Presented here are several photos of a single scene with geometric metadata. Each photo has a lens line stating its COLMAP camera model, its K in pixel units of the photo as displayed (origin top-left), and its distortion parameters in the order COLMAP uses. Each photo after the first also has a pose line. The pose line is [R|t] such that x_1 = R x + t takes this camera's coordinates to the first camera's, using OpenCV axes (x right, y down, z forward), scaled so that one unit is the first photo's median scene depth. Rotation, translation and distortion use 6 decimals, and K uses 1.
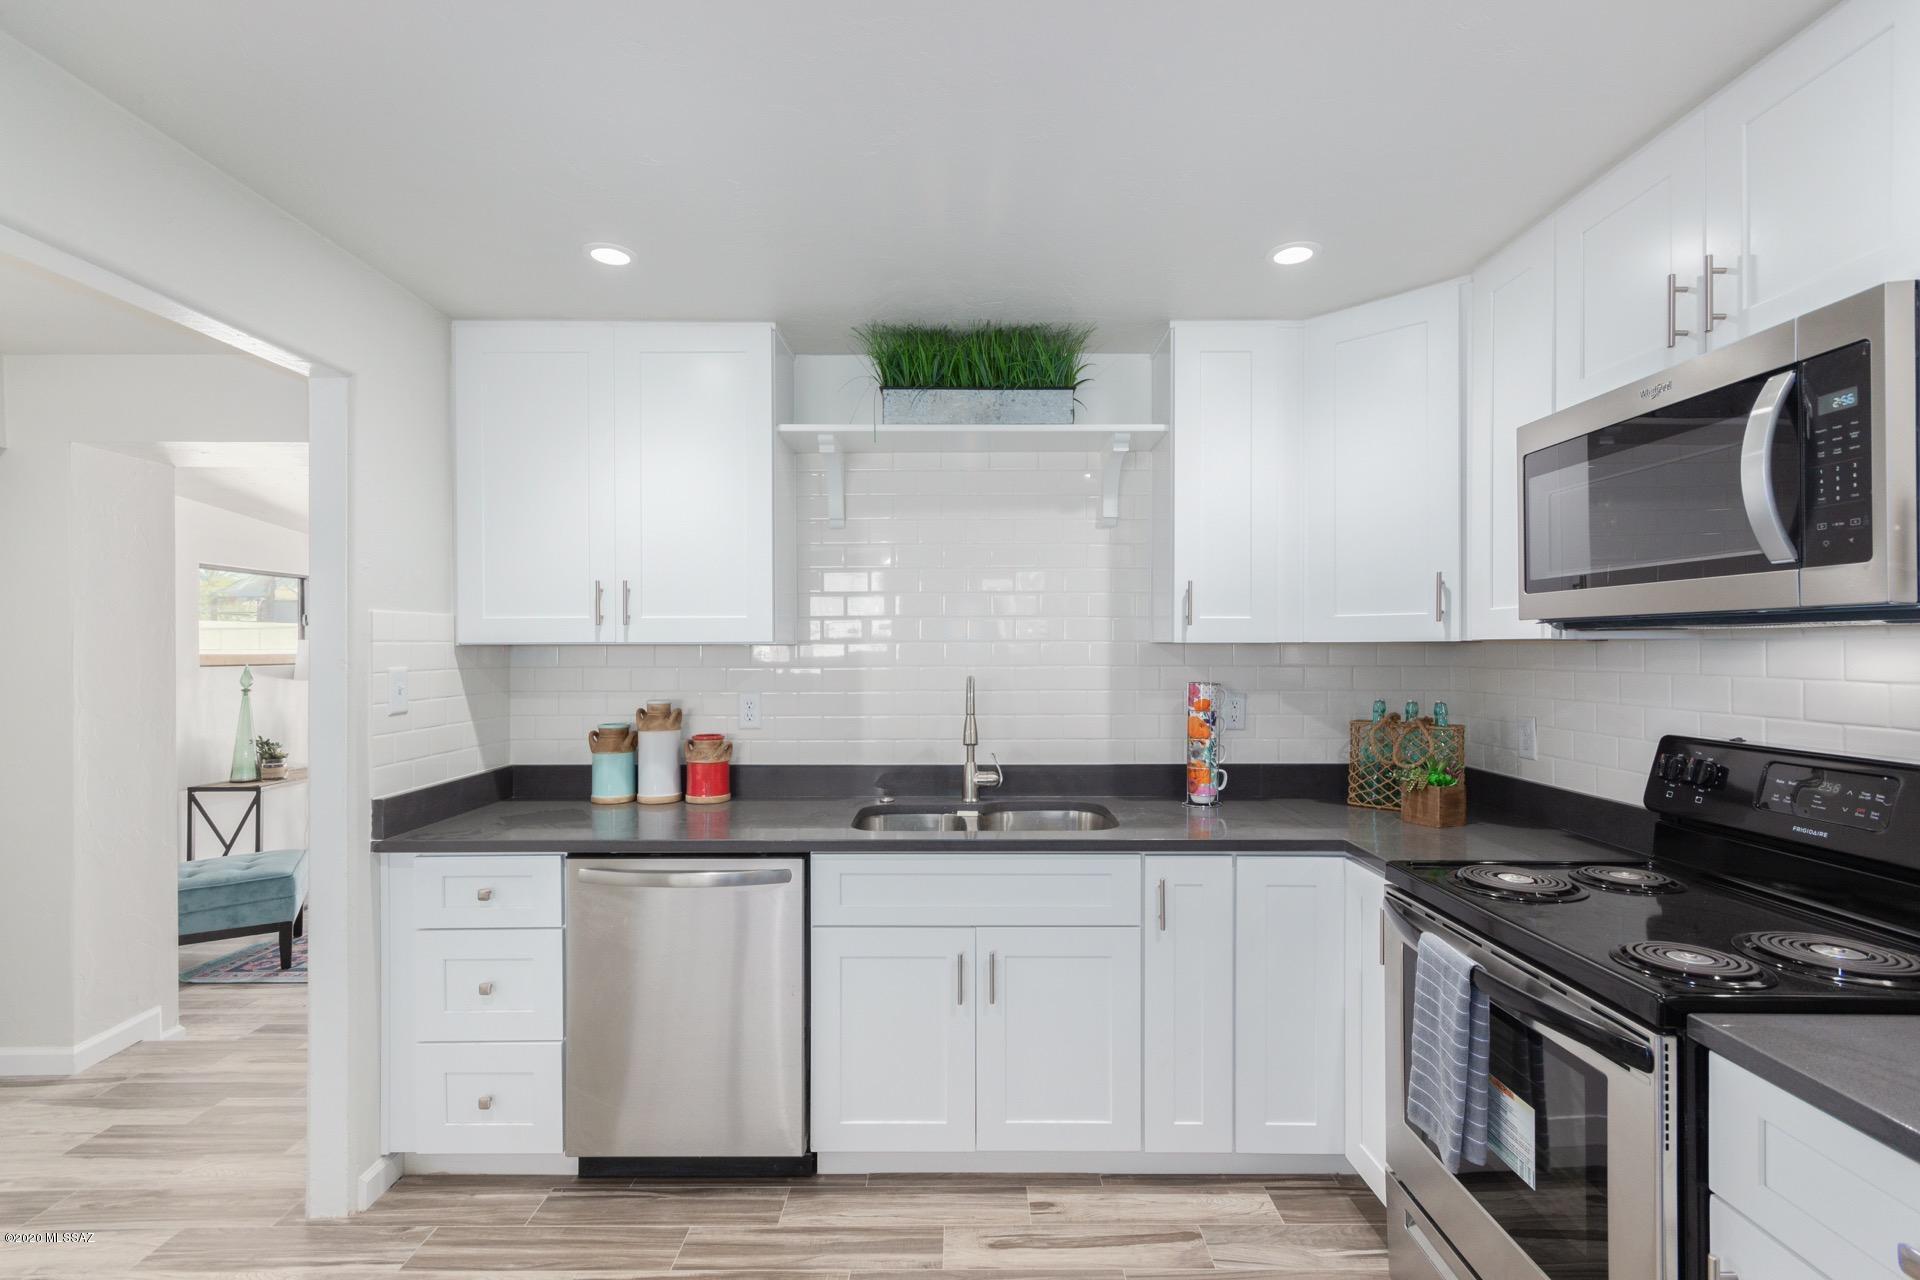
lens RADIAL K [[883.5, 0, 959.5], [0, 883.5, 647.4], [0, 0, 1]] dist [0.000164, 0.002087]
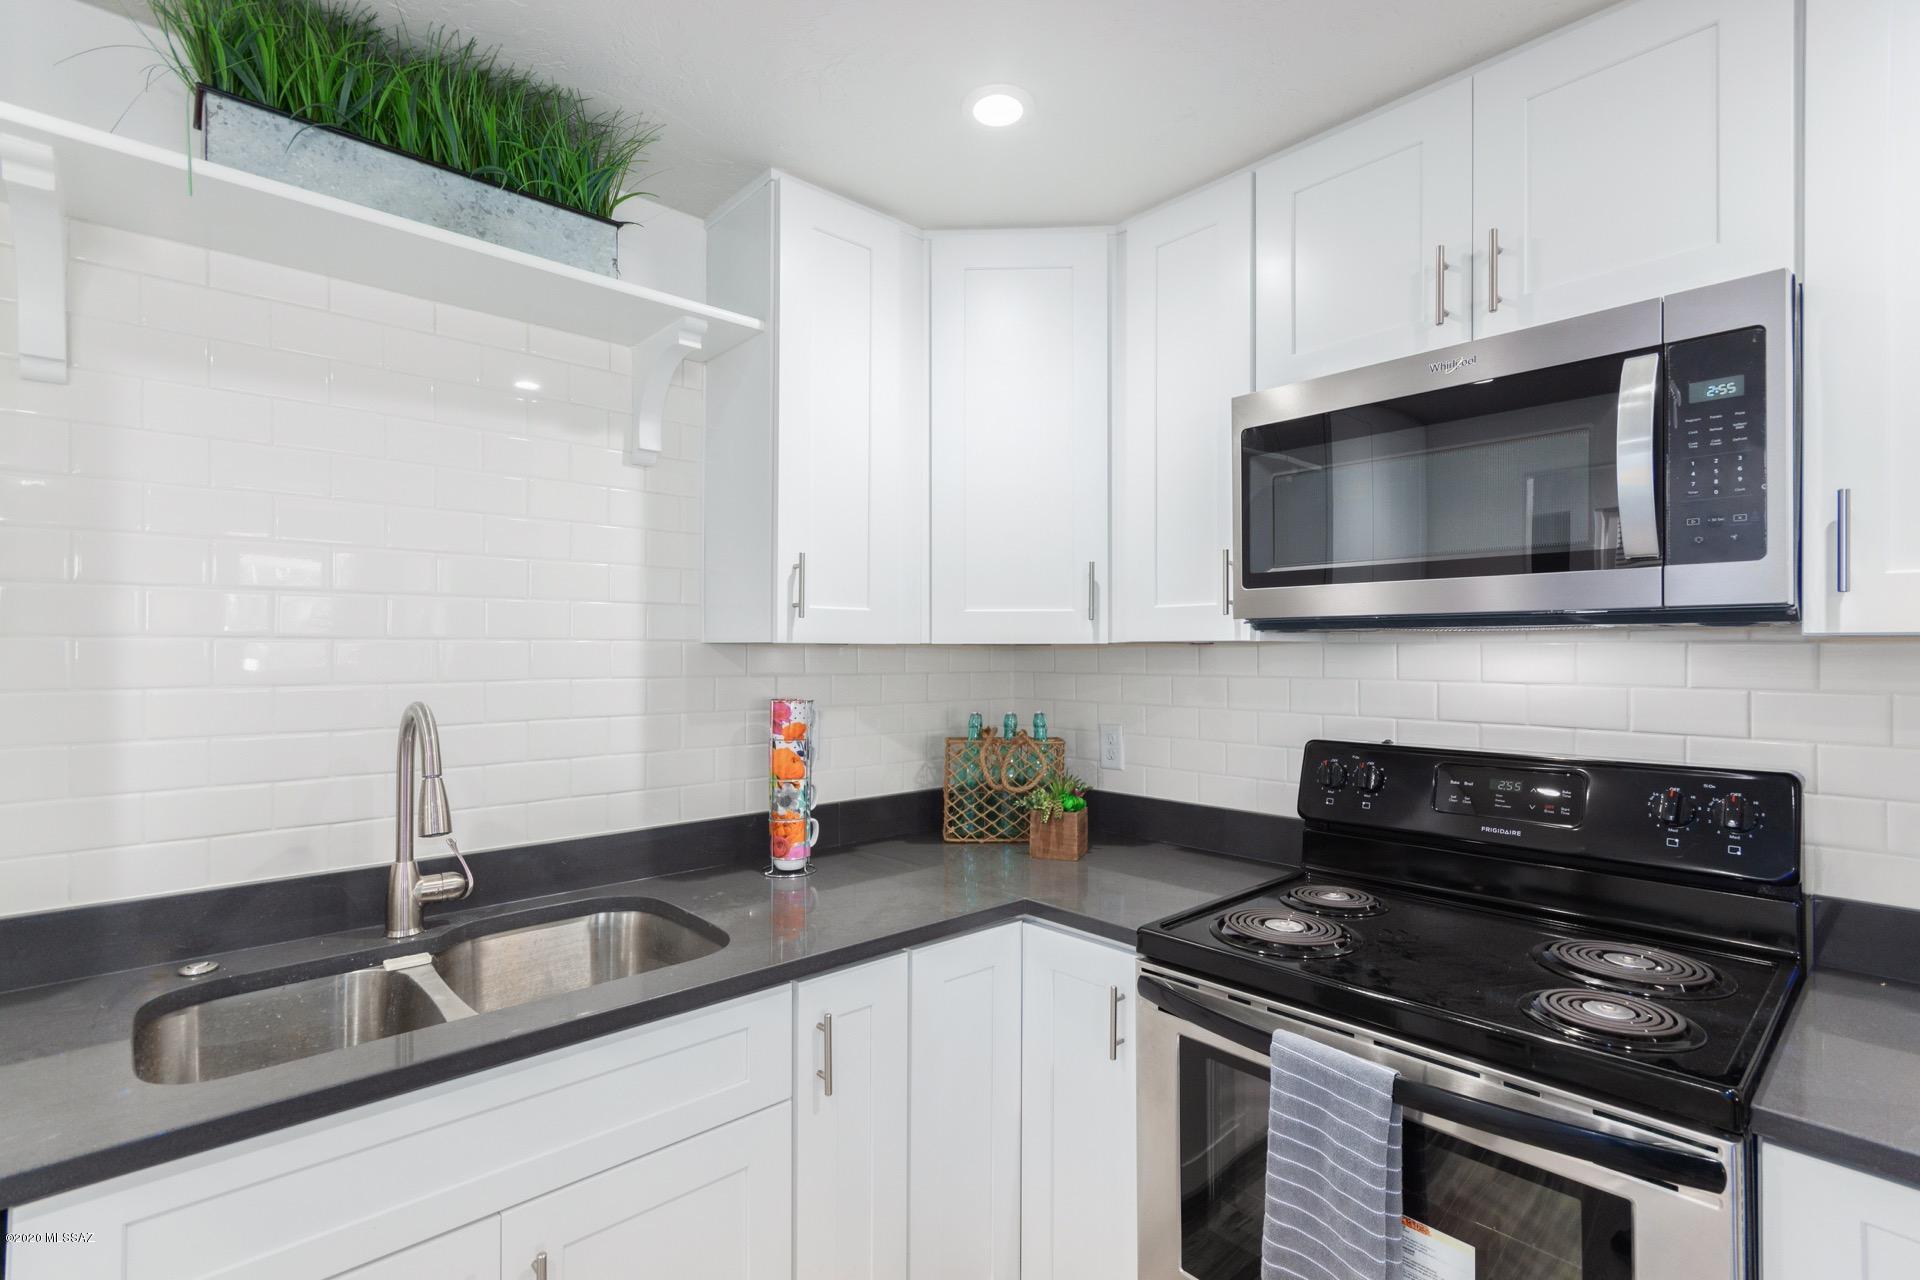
lens RADIAL K [[883.5, 0, 962.4], [0, 883.5, 649.5], [0, 0, 1]] dist [0.000164, 0.002087]
pose [[0.734482, 0.003532, 0.678619, -0.128808], [-0.001654, 0.999993, -0.003414, 0.002112], [-0.678626, 0.001385, 0.734483, 0.460155]]
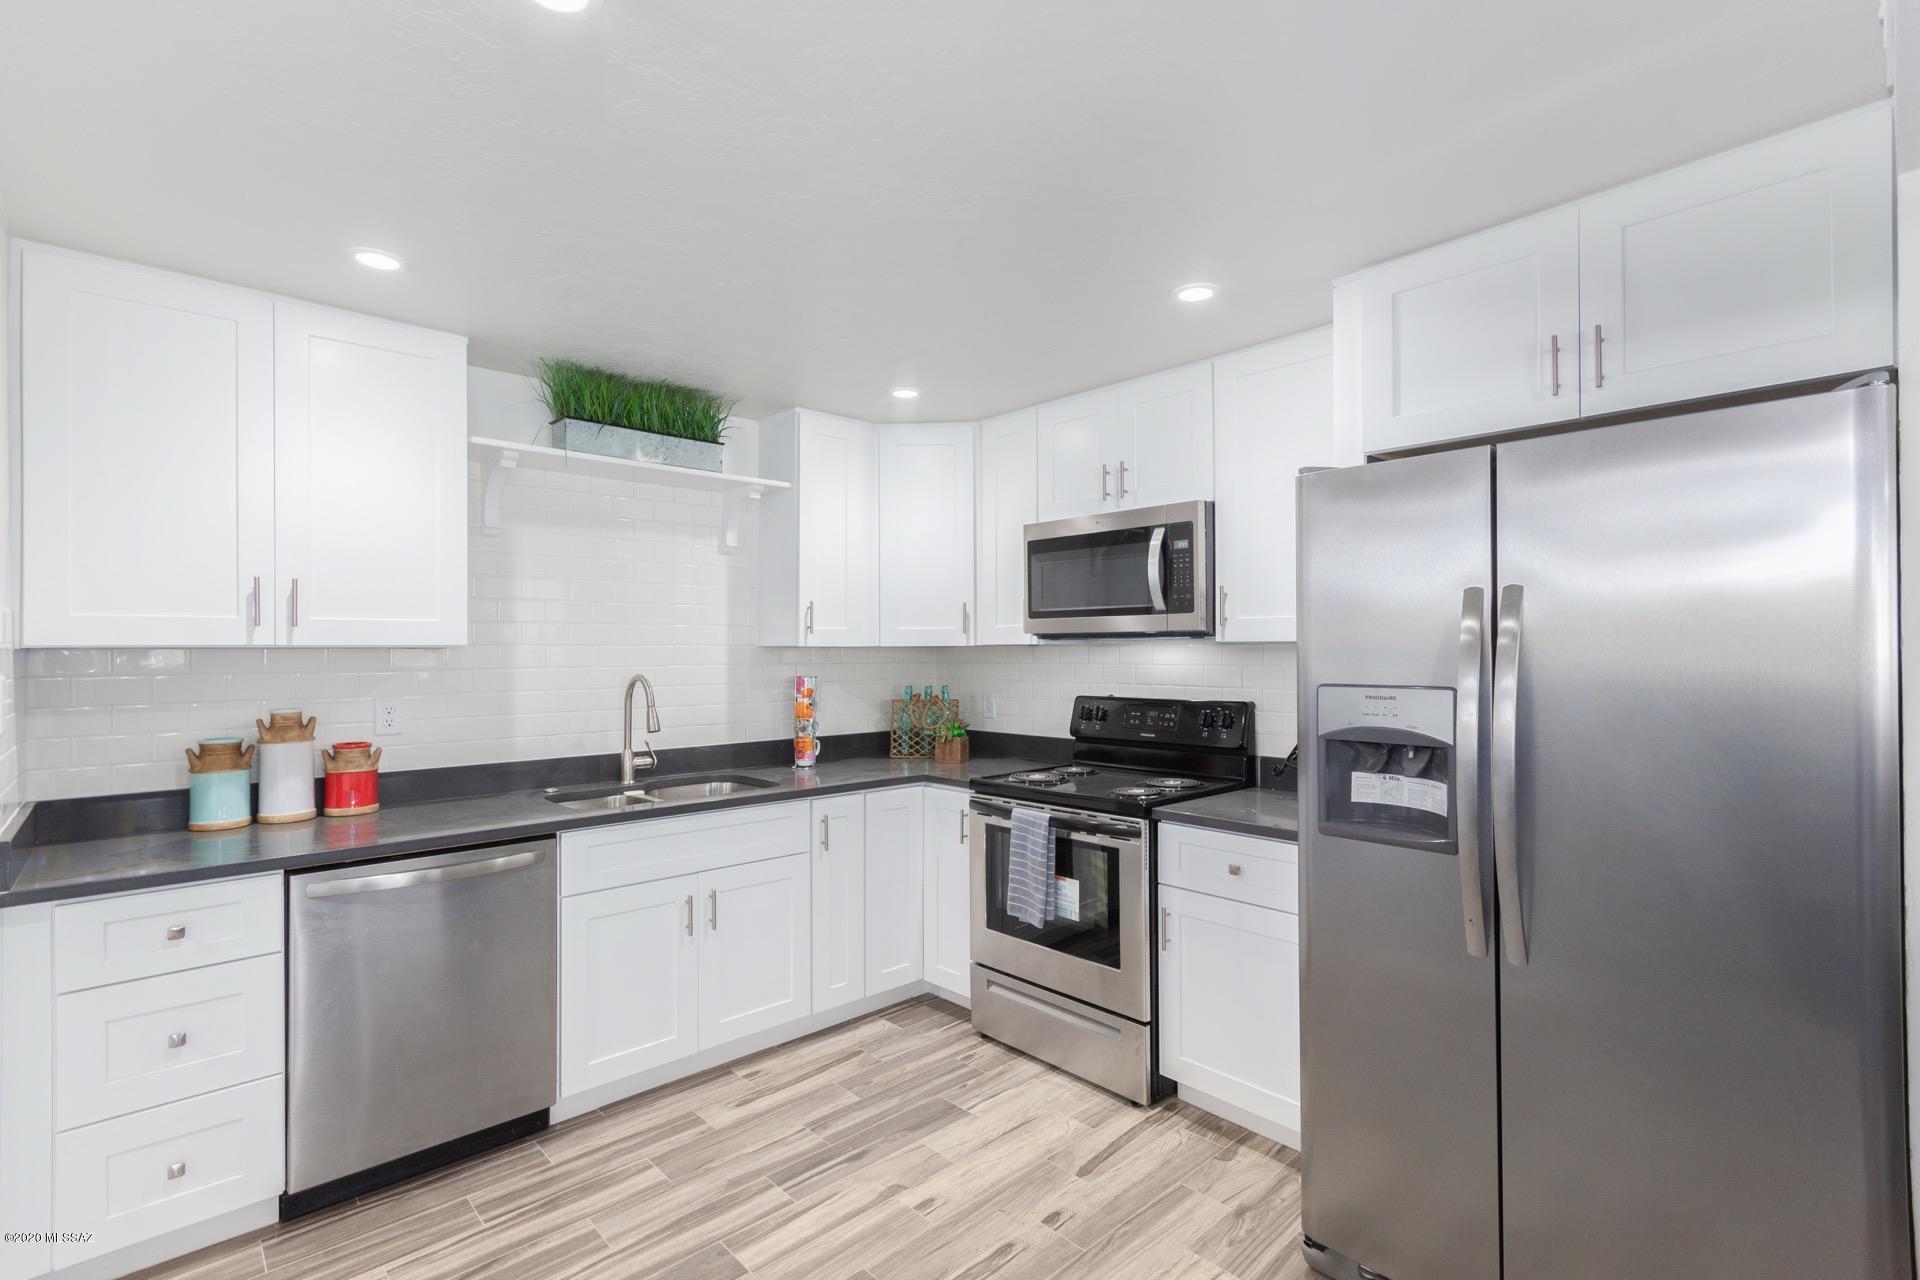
lens RADIAL K [[883.5, 0, 956.8], [0, 883.5, 644.7], [0, 0, 1]] dist [0.000164, 0.002087]
pose [[0.732638, 0.003366, 0.680611, -0.566479], [0.003013, 0.999962, -0.008189, 0.004205], [-0.680612, 0.008050, 0.732600, -0.171040]]
